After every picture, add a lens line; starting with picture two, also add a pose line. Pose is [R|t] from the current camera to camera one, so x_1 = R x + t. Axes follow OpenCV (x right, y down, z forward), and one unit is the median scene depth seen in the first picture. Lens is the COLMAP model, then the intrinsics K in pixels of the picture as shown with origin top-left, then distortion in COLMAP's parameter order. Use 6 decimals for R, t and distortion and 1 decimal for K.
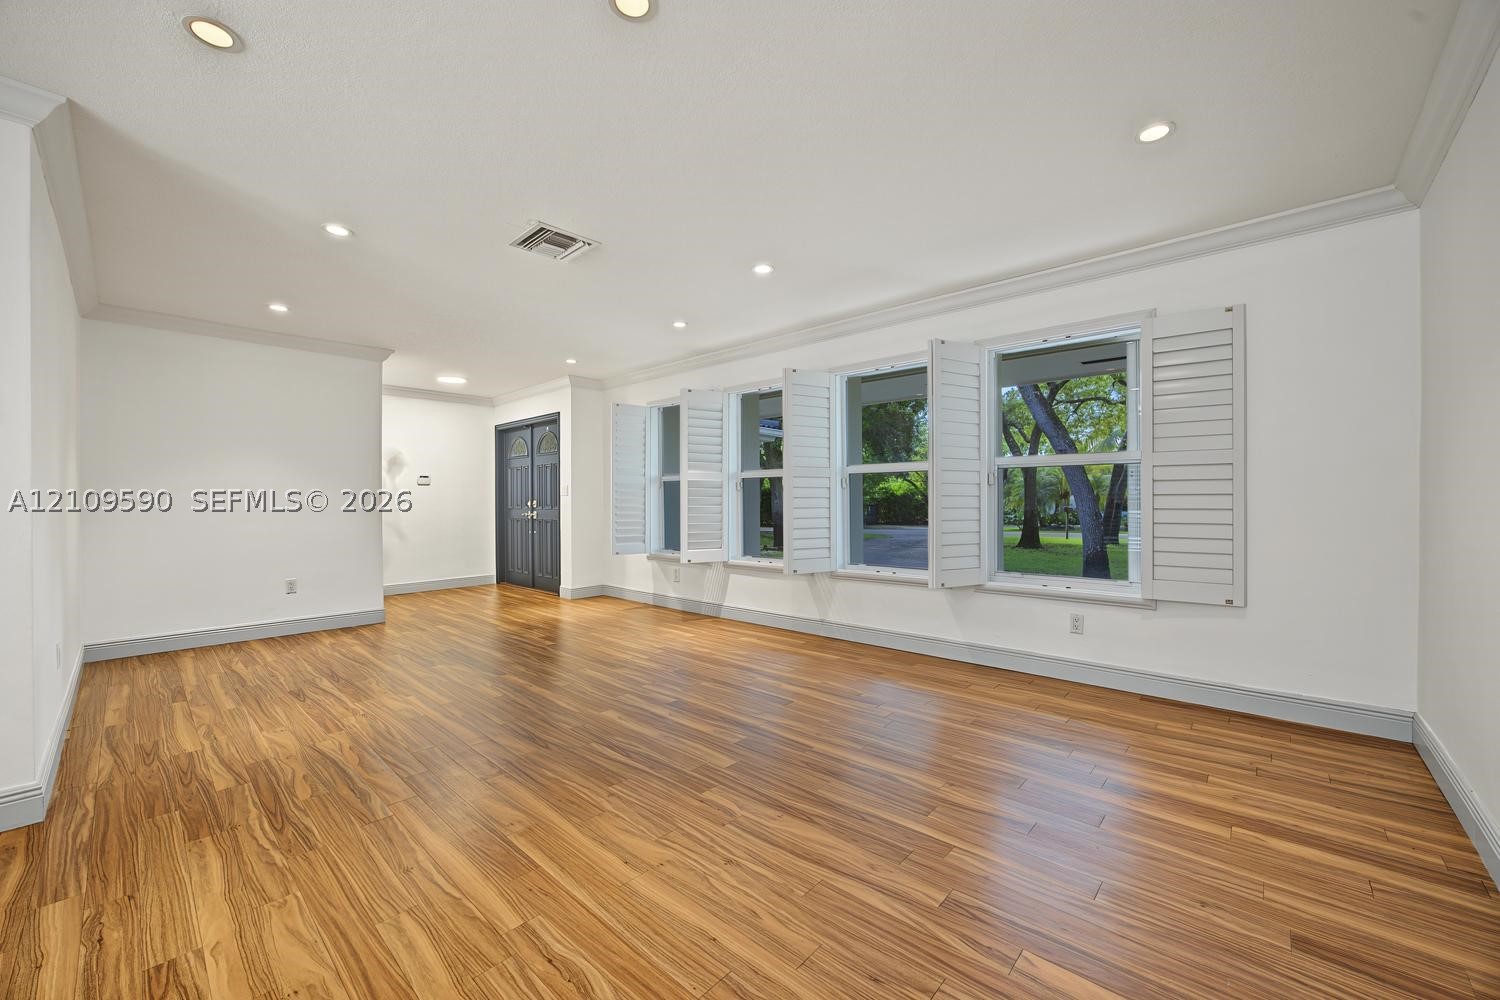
lens RADIAL K [[585.2, 0, 742.6], [0, 585.2, 502.7], [0, 0, 1]] dist [-0.004526, 0.002720]
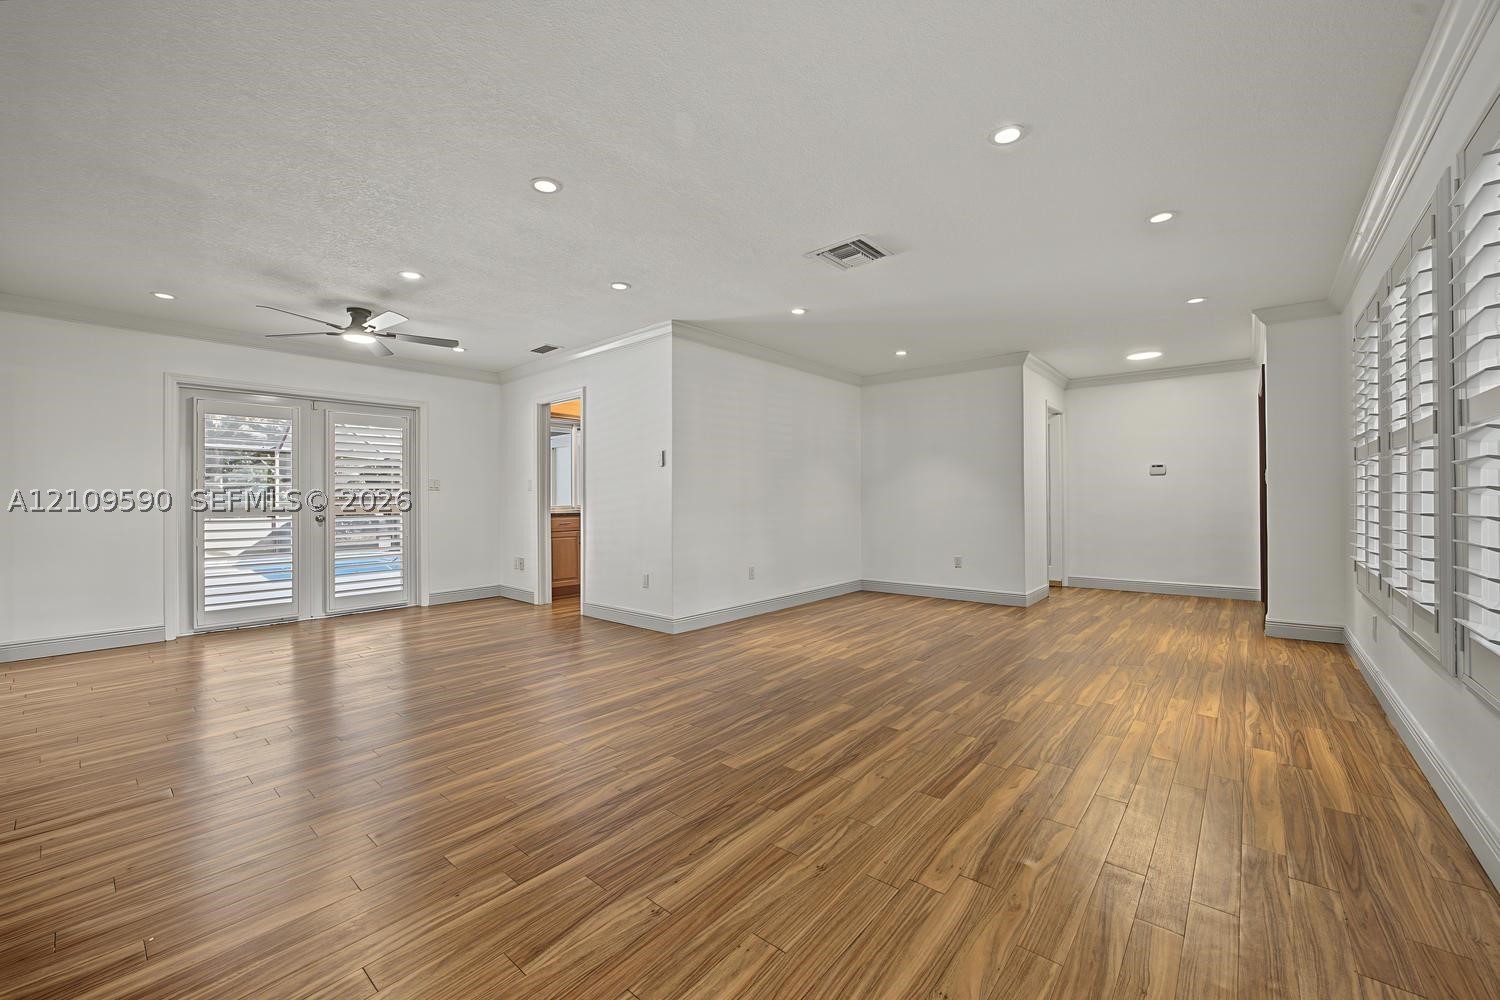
lens RADIAL K [[585.2, 0, 741.6], [0, 585.2, 499.1], [0, 0, 1]] dist [-0.004526, 0.002720]
pose [[0.034295, 0.001379, -0.999411, 0.874016], [0.009139, 0.999957, 0.001693, 0.003212], [0.999370, -0.009192, 0.034281, 0.910498]]
